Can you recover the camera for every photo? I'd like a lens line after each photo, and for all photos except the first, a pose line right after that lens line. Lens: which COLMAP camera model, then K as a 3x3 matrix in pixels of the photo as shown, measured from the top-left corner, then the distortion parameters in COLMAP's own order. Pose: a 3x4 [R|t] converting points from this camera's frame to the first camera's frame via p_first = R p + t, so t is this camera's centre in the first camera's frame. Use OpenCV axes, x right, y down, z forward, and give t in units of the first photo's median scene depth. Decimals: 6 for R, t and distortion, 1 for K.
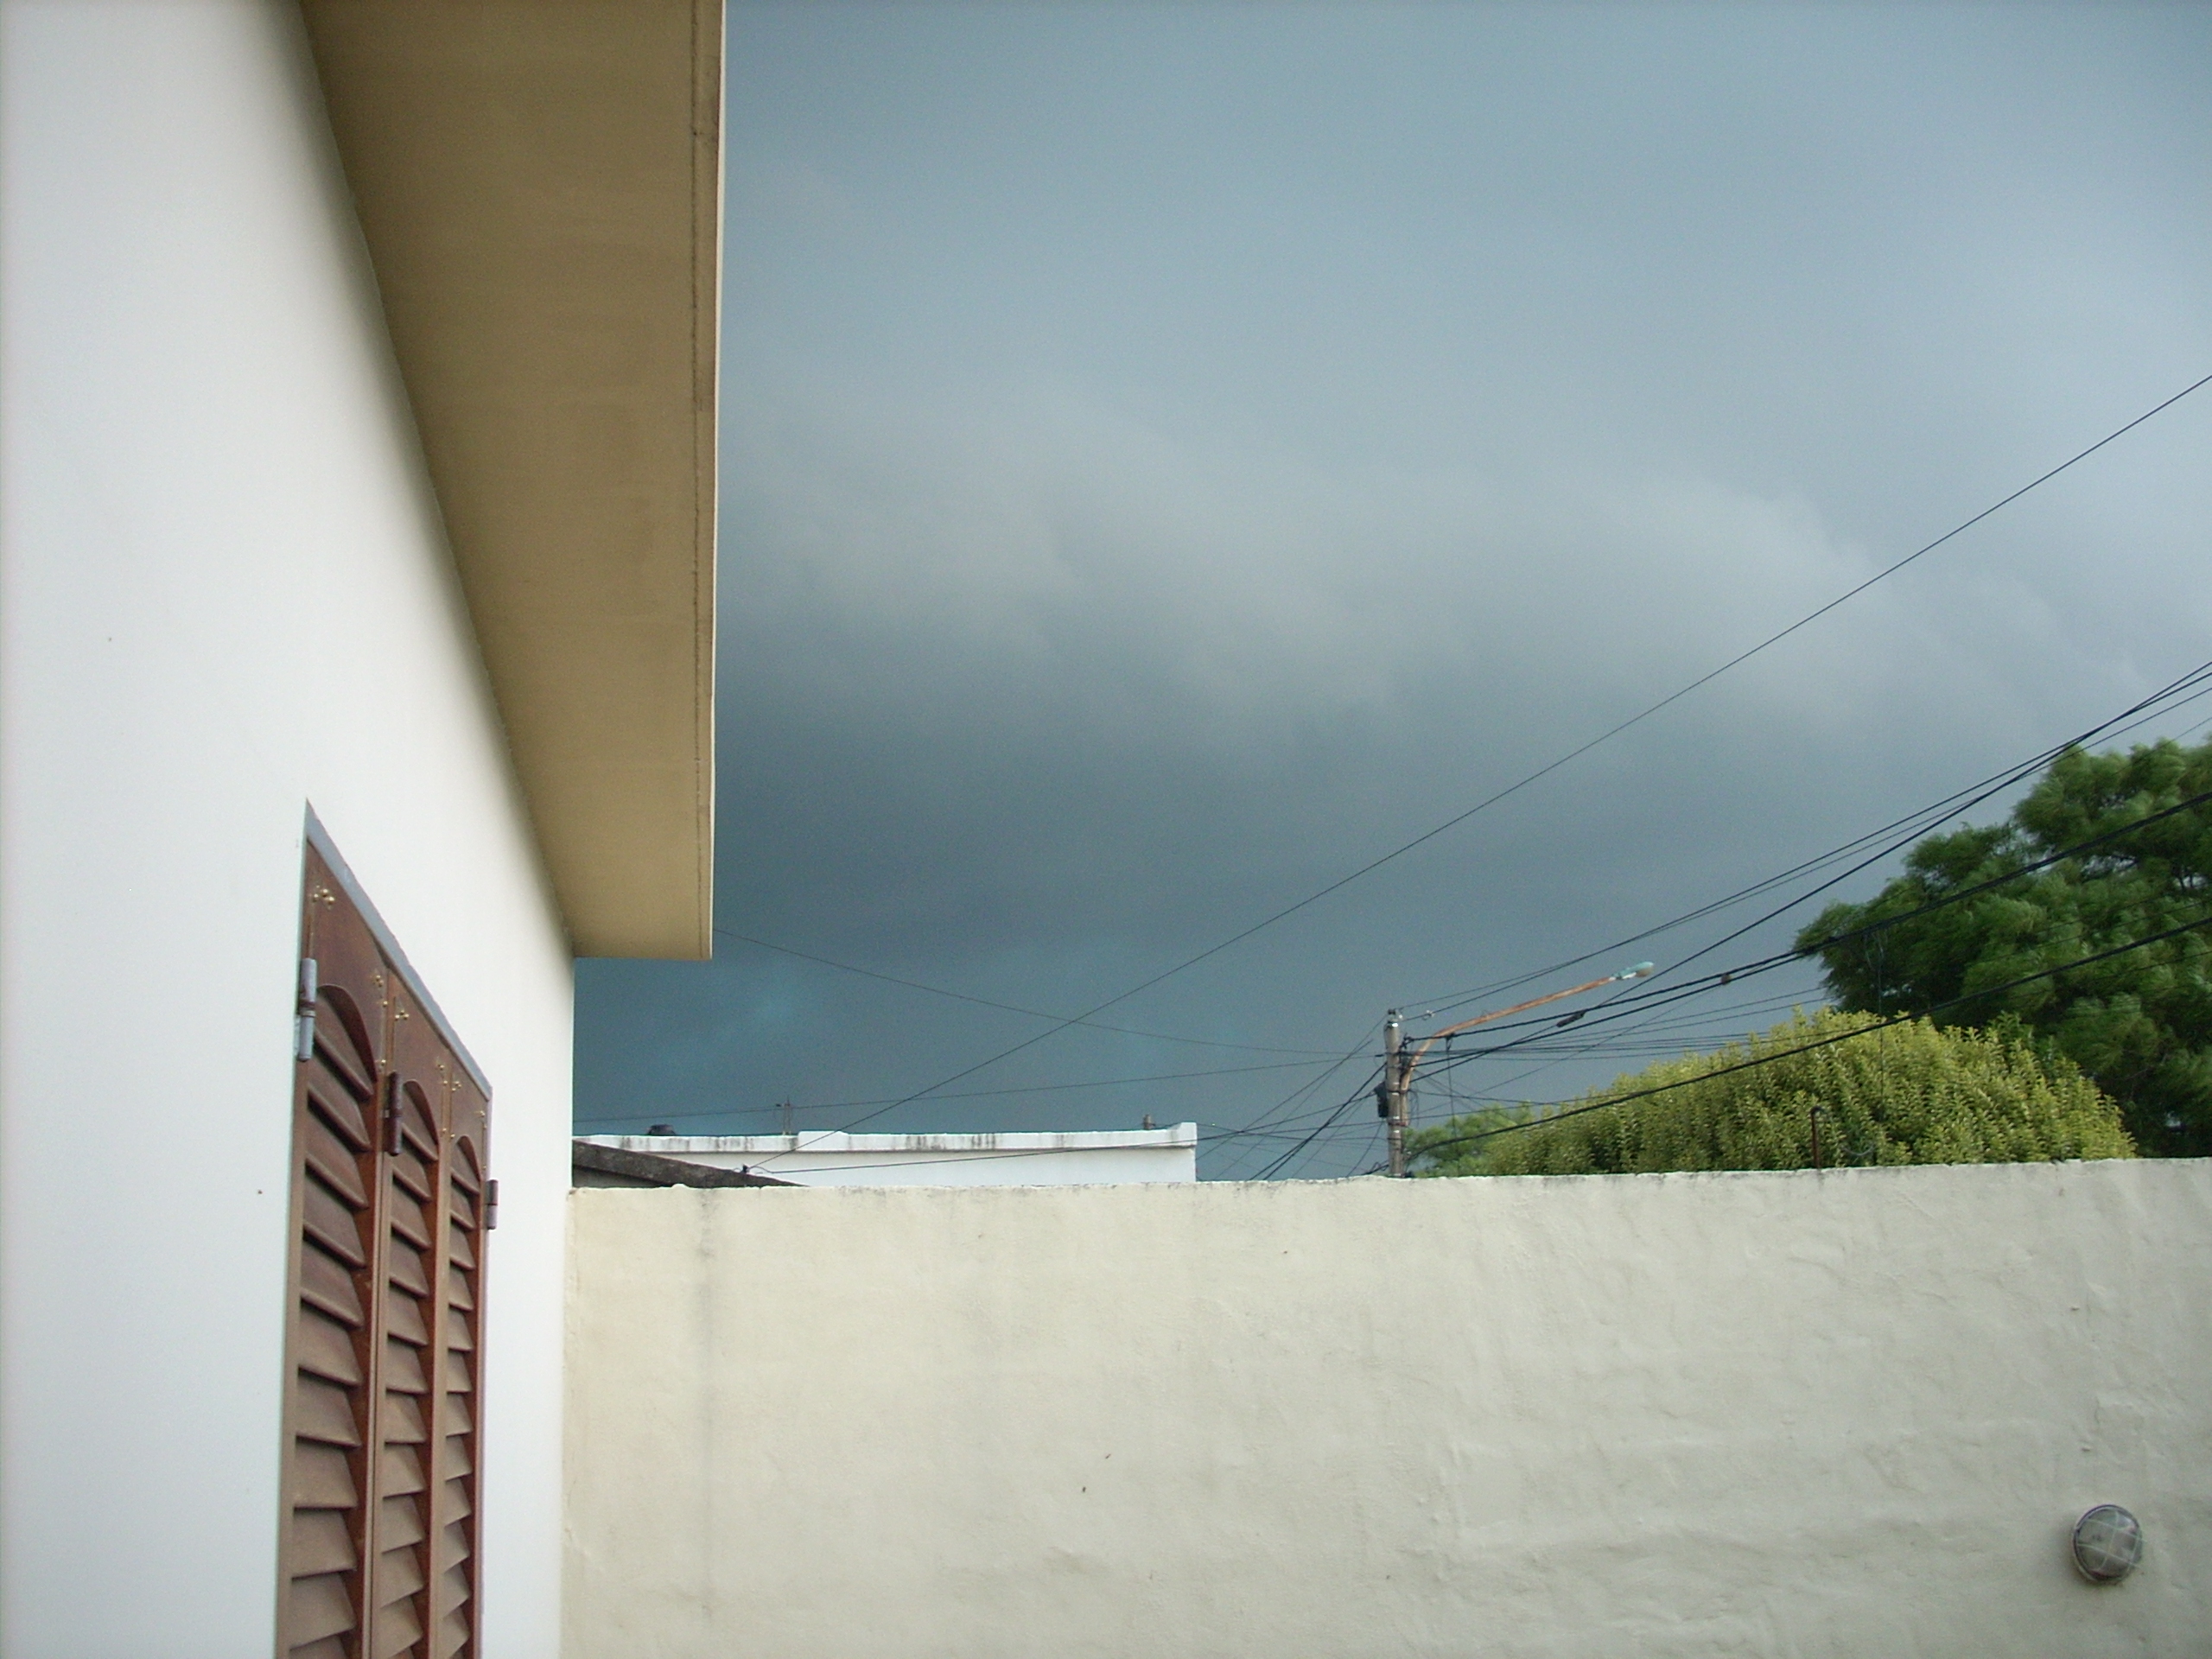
lens RADIAL K [[2405.6, 0, 1106.0], [0, 2405.6, 829.5], [0, 0, 1]] dist [-0.175605, 0.145213]
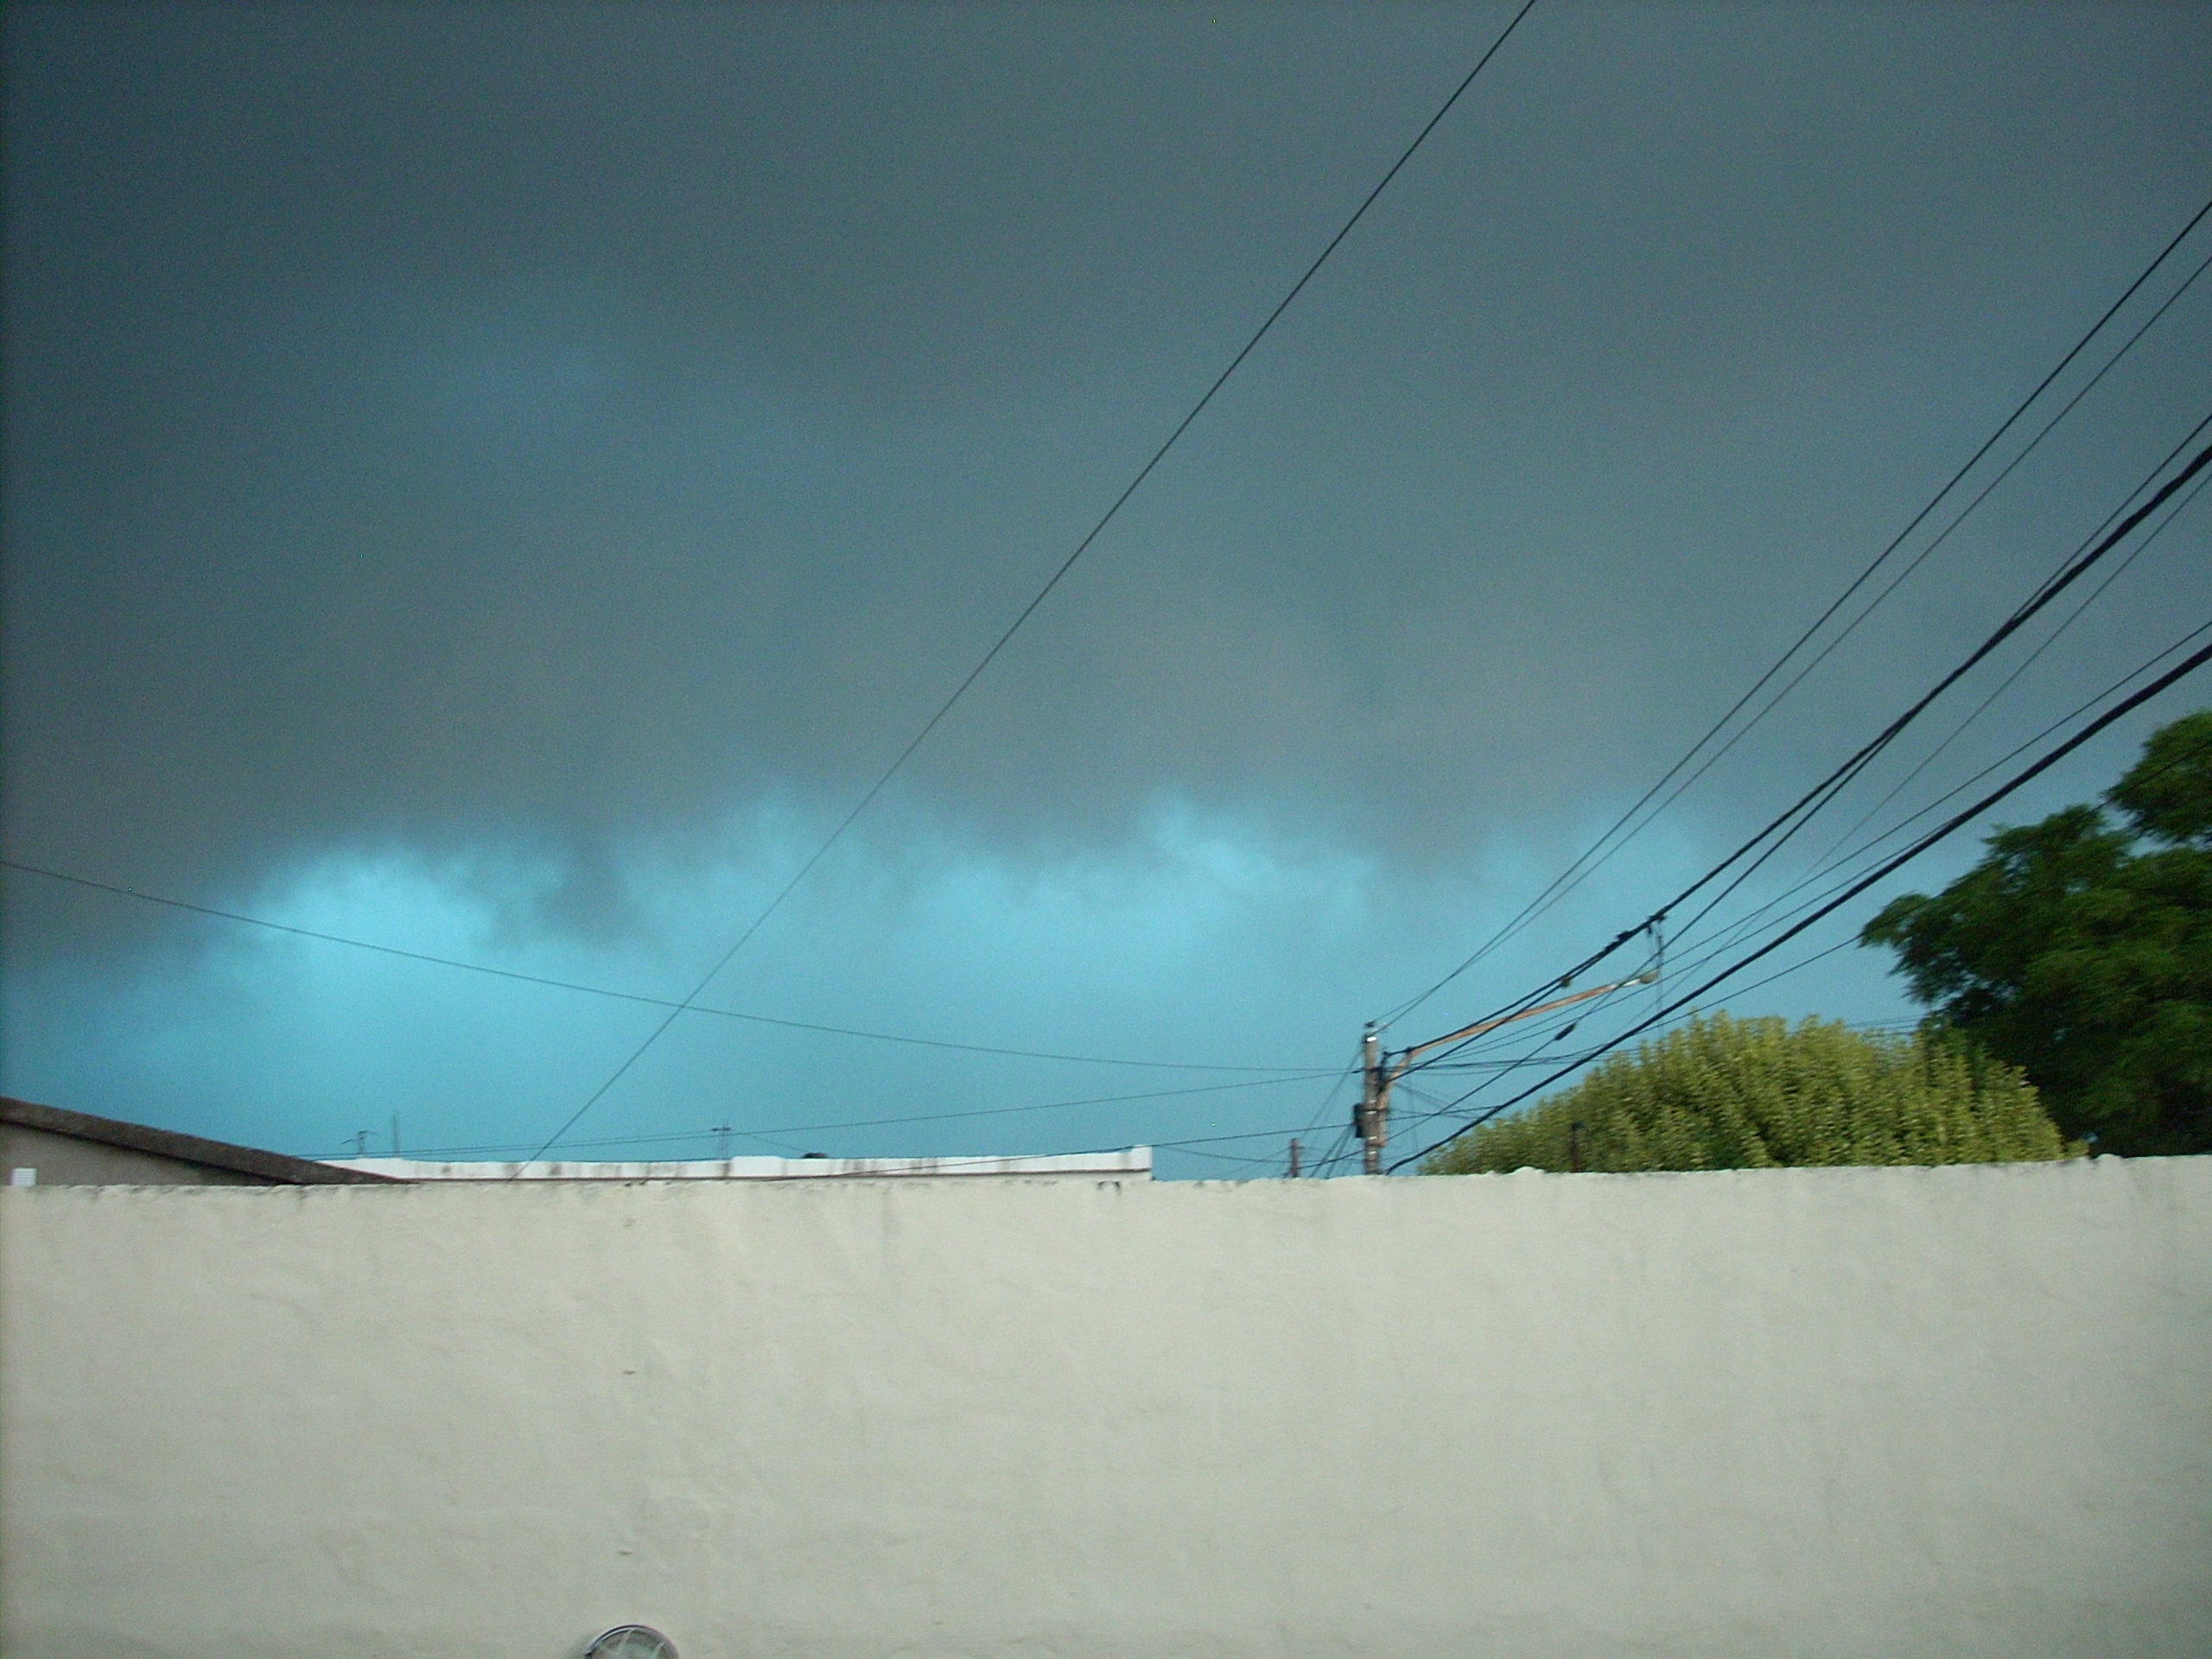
lens RADIAL K [[2451.3, 0, 1122.8], [0, 2451.3, 822.7], [0, 0, 1]] dist [-0.159170, 0.071763]
pose [[0.992787, -0.022907, -0.117681, 0.683907], [0.021612, 0.999691, -0.012269, 0.036123], [0.117926, 0.009638, 0.992976, 0.217874]]
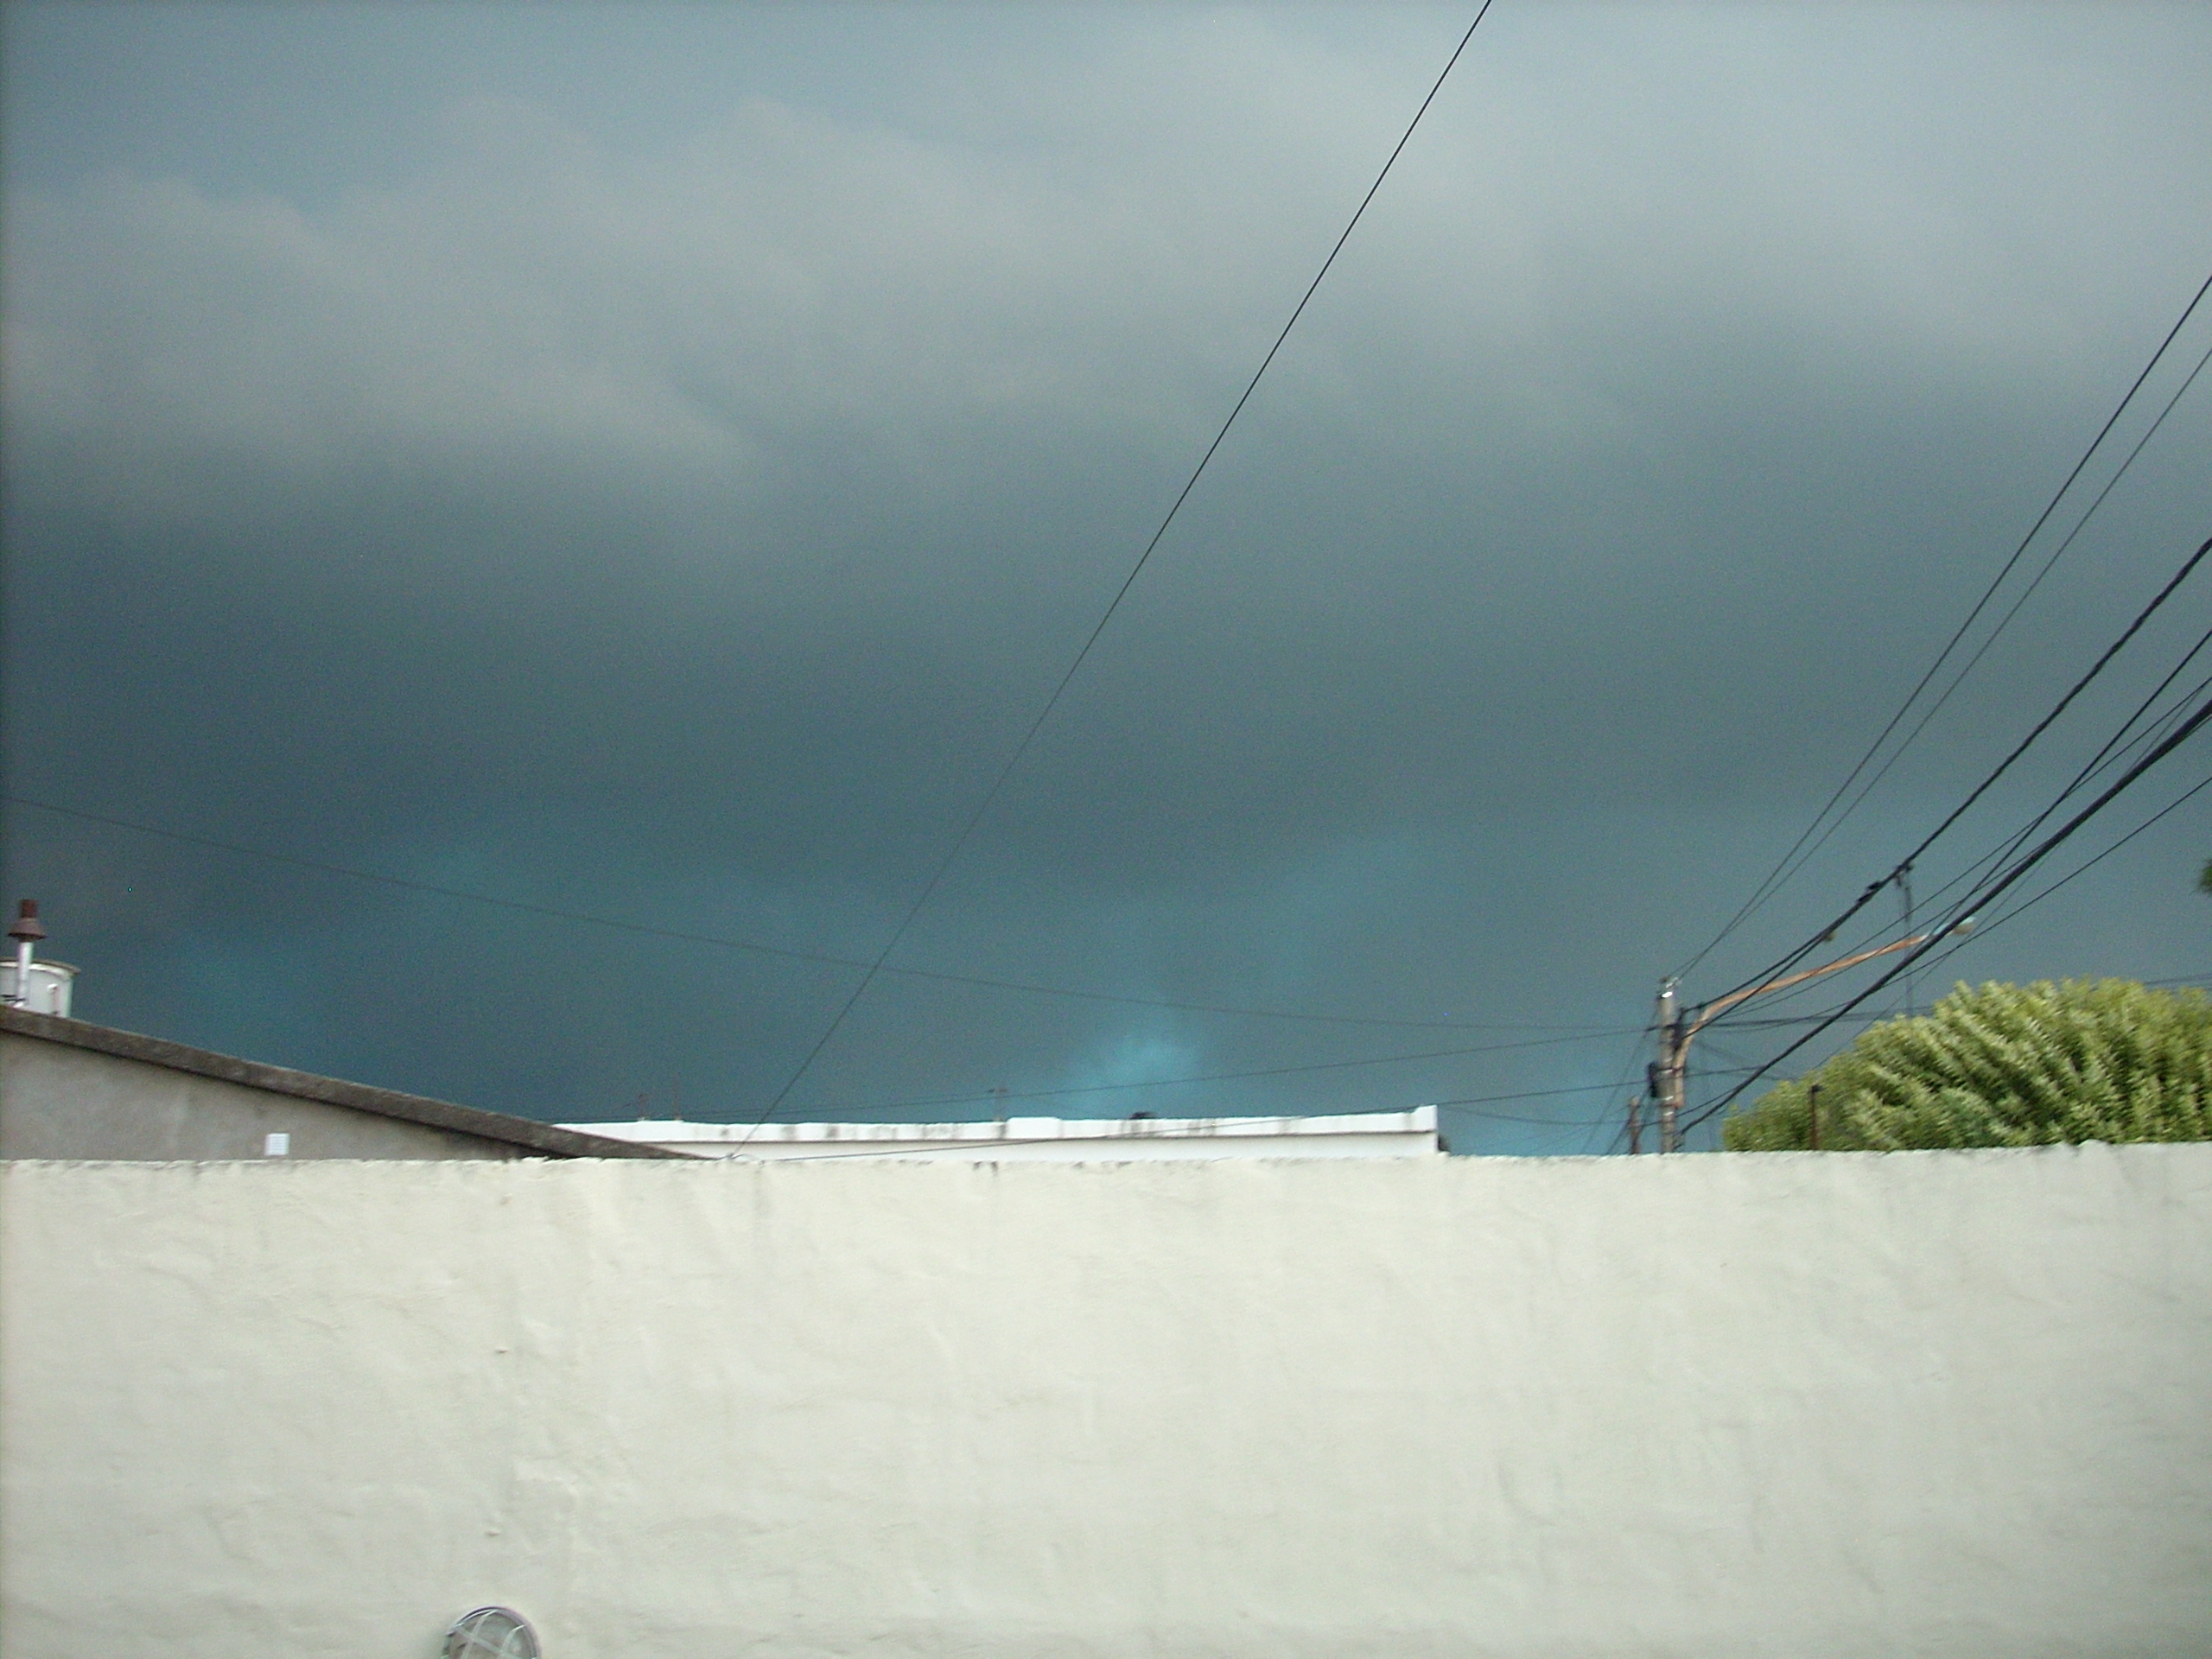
lens RADIAL K [[2502.1, 0, 1106.0], [0, 2502.1, 829.5], [0, 0, 1]] dist [-0.140357, 0.027216]
pose [[0.962701, -0.034528, -0.268355, 0.839636], [0.037393, 0.999285, 0.005574, 0.036594], [0.267971, -0.015401, 0.963304, 0.272931]]
